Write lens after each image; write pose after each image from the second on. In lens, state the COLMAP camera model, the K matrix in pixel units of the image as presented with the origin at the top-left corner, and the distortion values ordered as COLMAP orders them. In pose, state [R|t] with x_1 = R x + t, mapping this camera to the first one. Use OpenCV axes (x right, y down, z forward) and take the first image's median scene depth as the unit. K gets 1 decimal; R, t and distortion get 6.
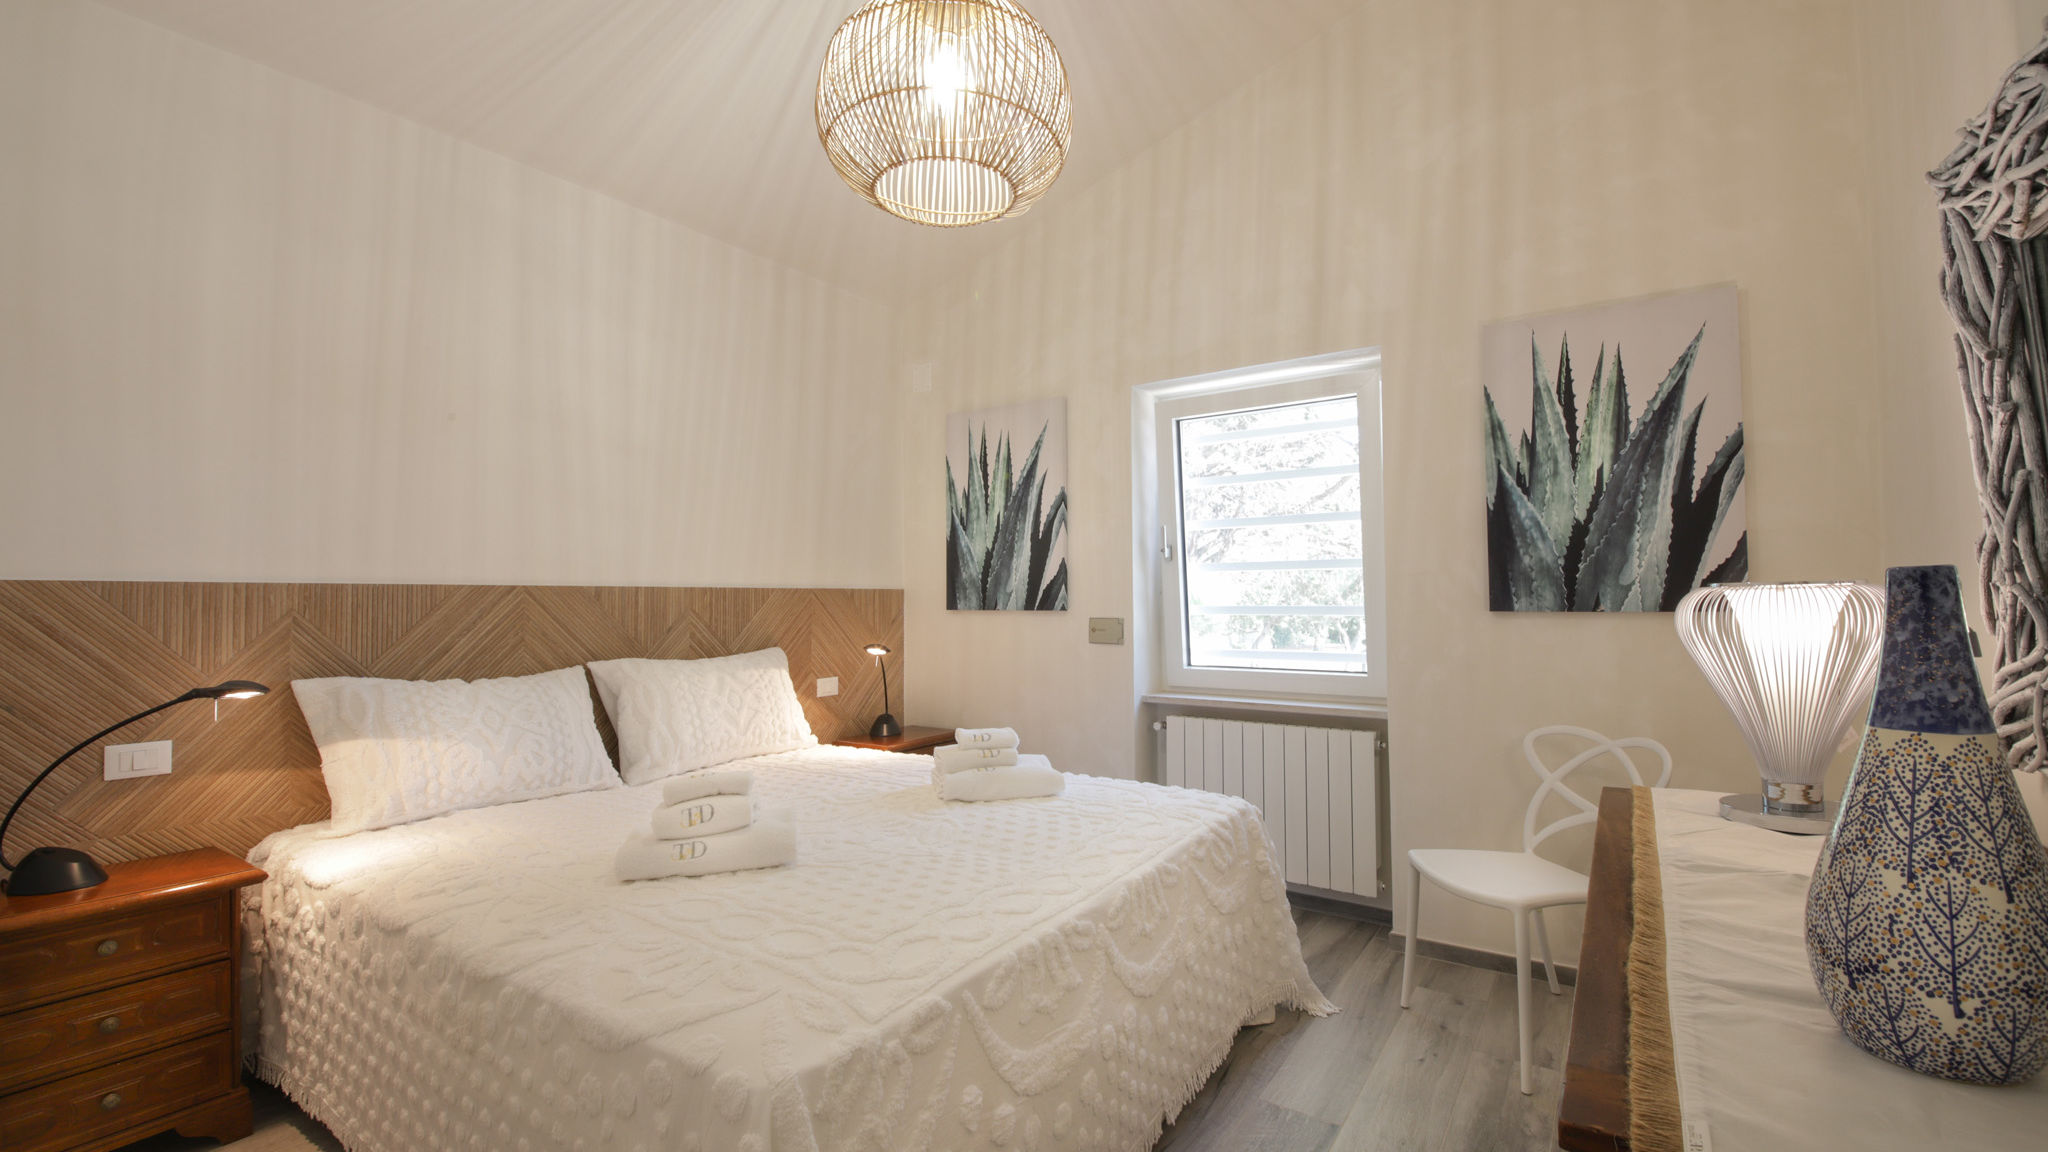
lens RADIAL K [[782.2, 0, 1024.0], [0, 782.2, 576.0], [0, 0, 1]] dist [0.000639, 0.000030]
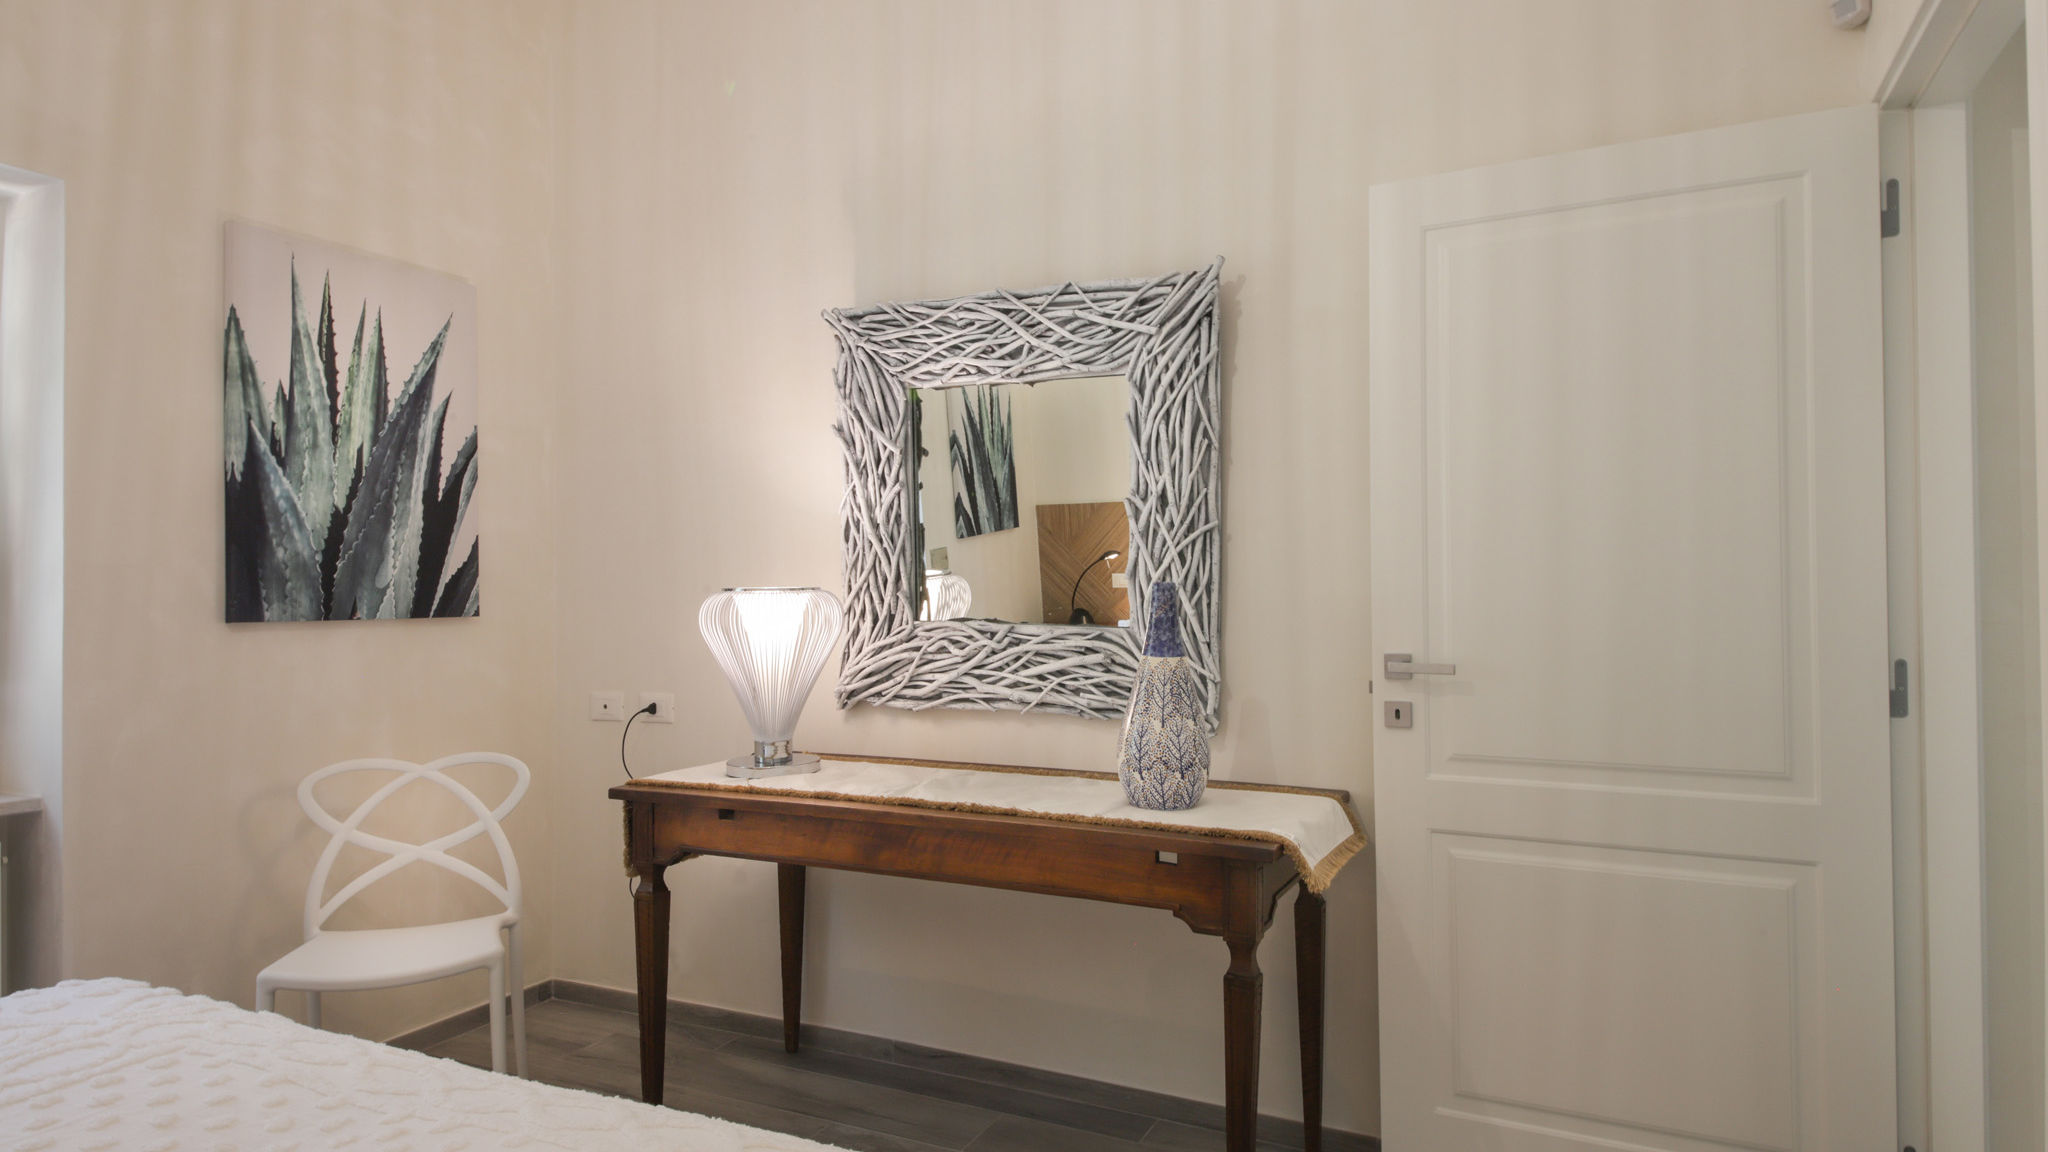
lens RADIAL K [[1236.9, 0, 1024.0], [0, 1236.9, 576.0], [0, 0, 1]] dist [-0.001214, 0.000008]
pose [[-0.086778, 0.023360, 0.995954, -0.646868], [-0.023141, 0.999408, -0.025457, 0.016166], [-0.995959, -0.025257, -0.086186, 0.409426]]
